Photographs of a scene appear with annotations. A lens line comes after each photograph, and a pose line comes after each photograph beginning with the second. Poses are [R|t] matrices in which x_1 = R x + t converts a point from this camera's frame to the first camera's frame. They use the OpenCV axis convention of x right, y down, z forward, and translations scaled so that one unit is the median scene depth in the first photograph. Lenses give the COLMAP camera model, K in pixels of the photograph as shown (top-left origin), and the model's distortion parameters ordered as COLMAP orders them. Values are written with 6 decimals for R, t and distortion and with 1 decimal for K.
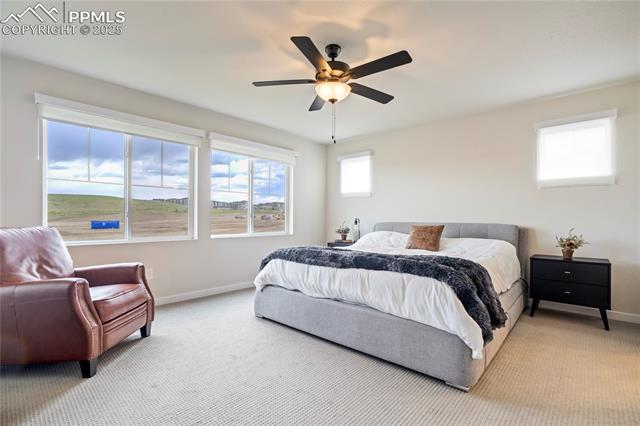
lens RADIAL K [[297.9, 0, 324.8], [0, 297.9, 215.6], [0, 0, 1]] dist [-0.017247, 0.004815]
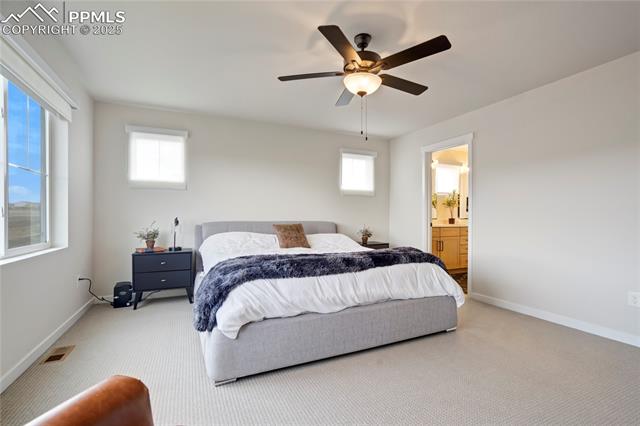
lens RADIAL K [[297.9, 0, 324.2], [0, 297.9, 214.7], [0, 0, 1]] dist [-0.017247, 0.004815]
pose [[0.396759, 0.000532, 0.917923, -0.807850], [-0.010072, 0.999942, 0.003774, -0.006791], [-0.917868, -0.010743, 0.396741, 0.675211]]
